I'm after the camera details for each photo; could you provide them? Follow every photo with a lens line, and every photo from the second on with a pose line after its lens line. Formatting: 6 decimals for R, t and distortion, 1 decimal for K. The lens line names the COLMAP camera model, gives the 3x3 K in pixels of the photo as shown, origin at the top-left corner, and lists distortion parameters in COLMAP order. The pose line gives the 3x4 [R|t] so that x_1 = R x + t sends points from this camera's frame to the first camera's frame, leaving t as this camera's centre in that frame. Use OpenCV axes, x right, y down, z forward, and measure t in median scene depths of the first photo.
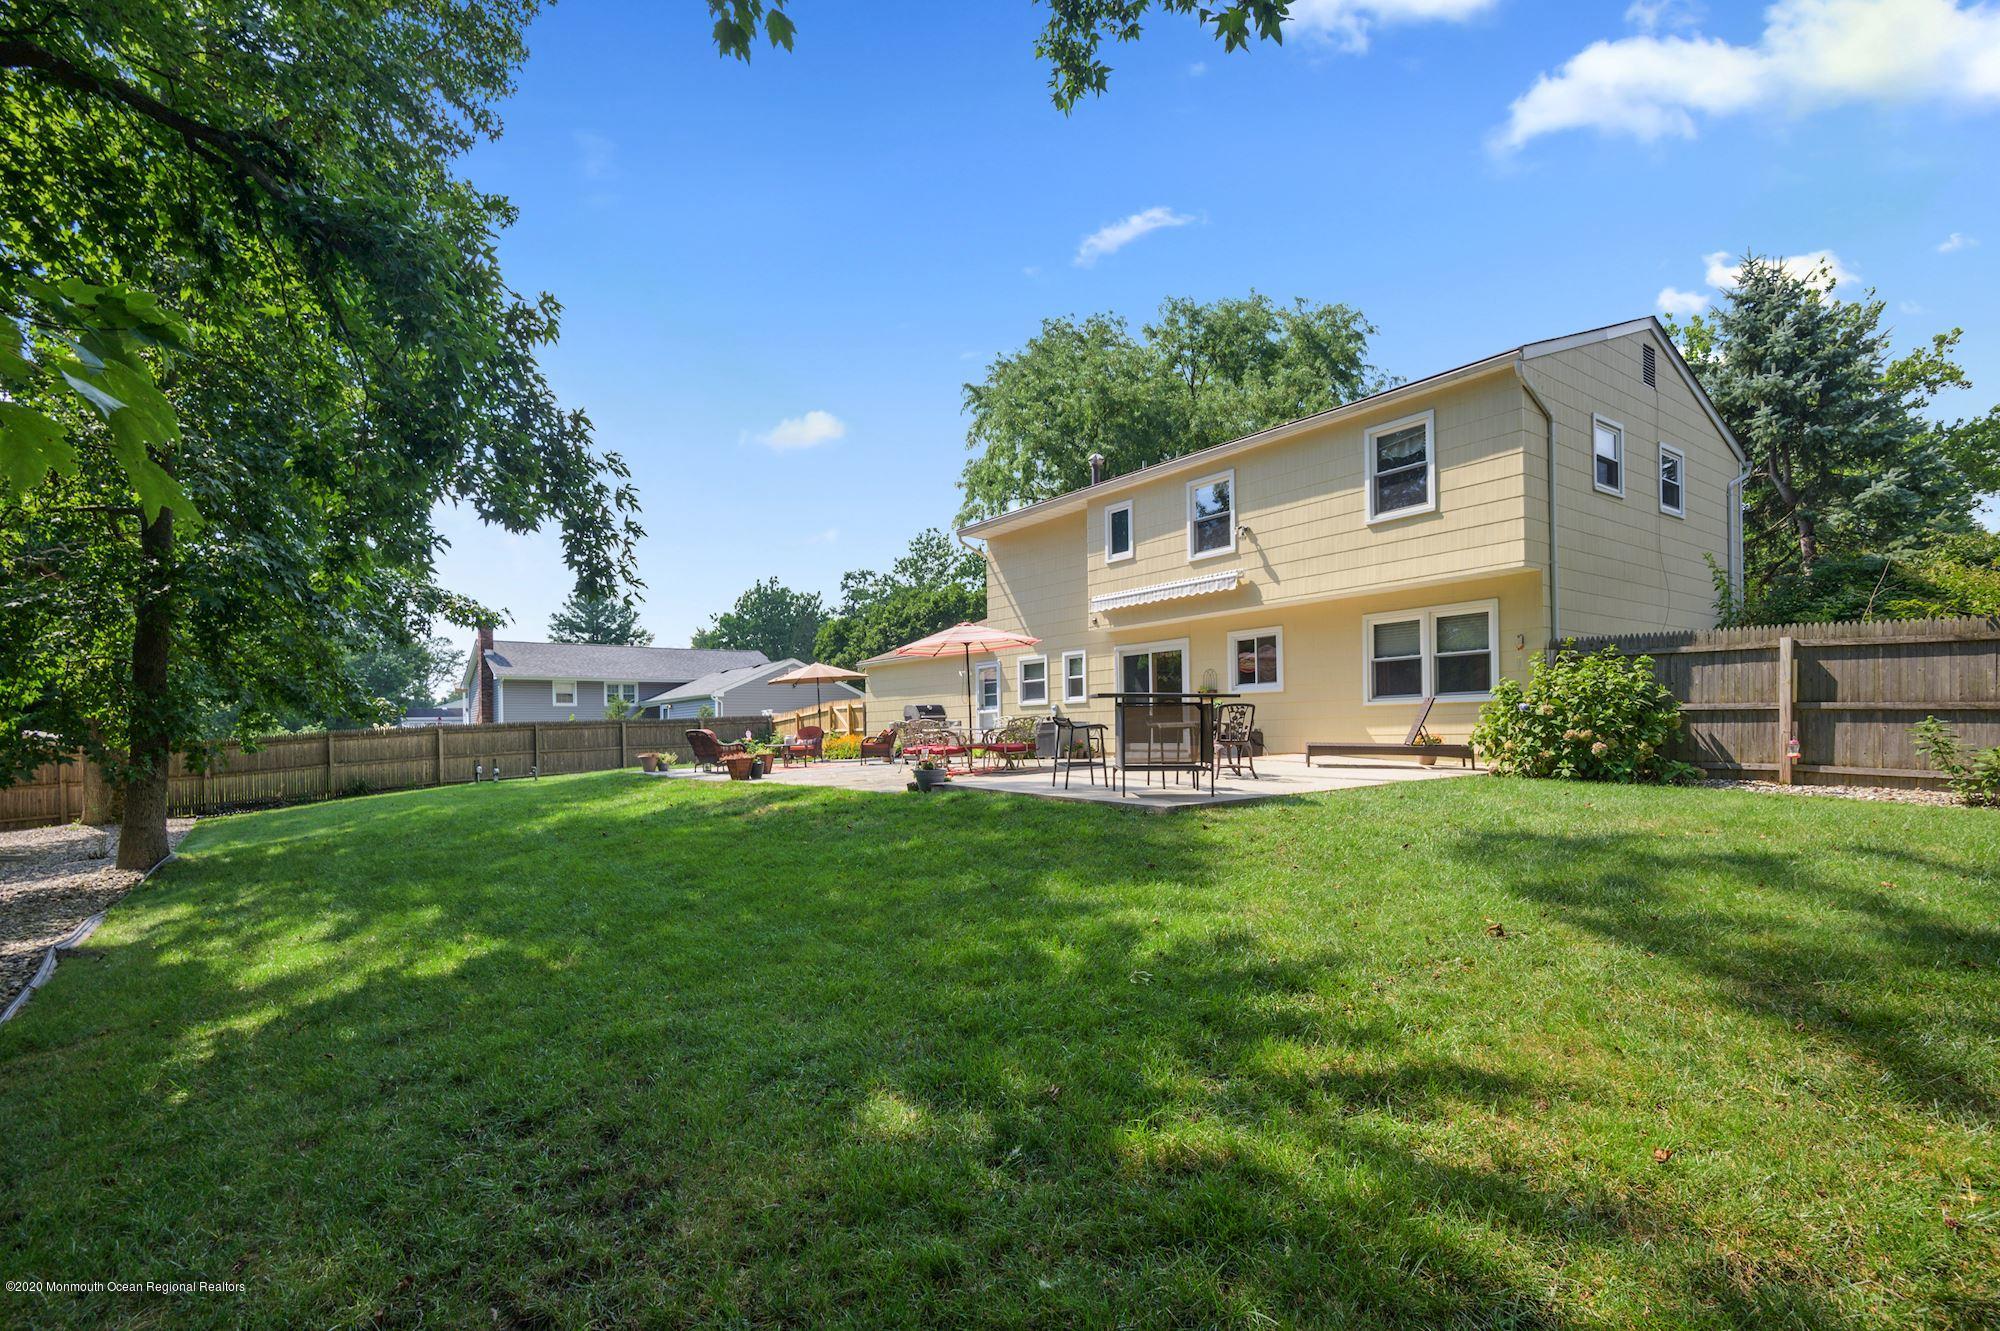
lens RADIAL K [[917.2, 0, 1000.0], [0, 917.2, 665.5], [0, 0, 1]] dist [0.001367, 0.000016]
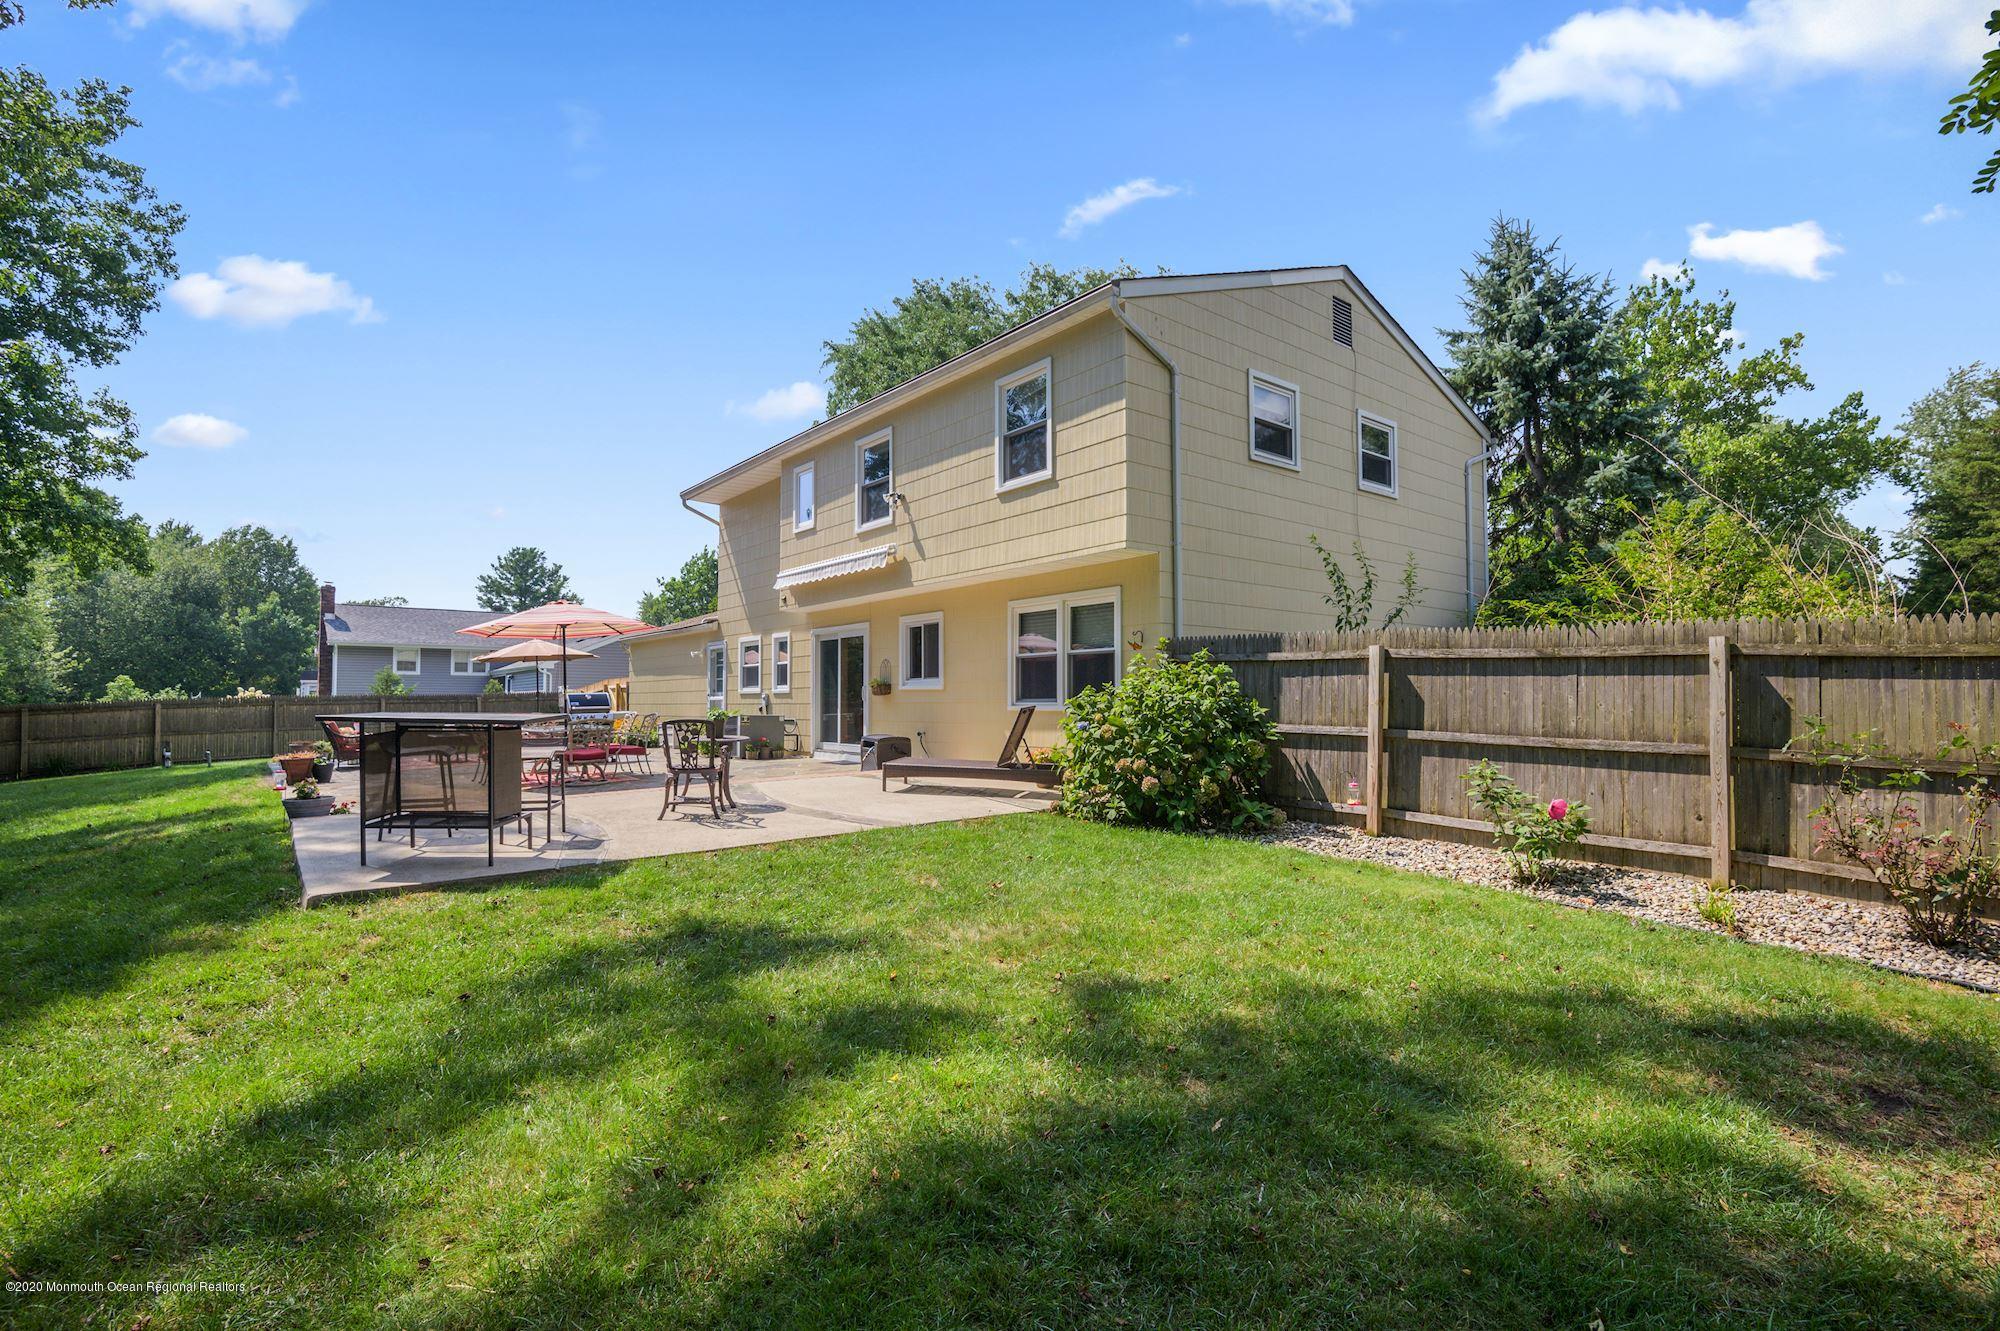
lens RADIAL K [[902.1, 0, 1031.9], [0, 902.1, 607.8], [0, 0, 1]] dist [-0.024485, -0.000315]
pose [[0.998281, 0.019812, 0.055166, 0.349883], [-0.018104, 0.999346, -0.031286, -0.022491], [-0.055749, 0.030234, 0.997987, 0.167390]]
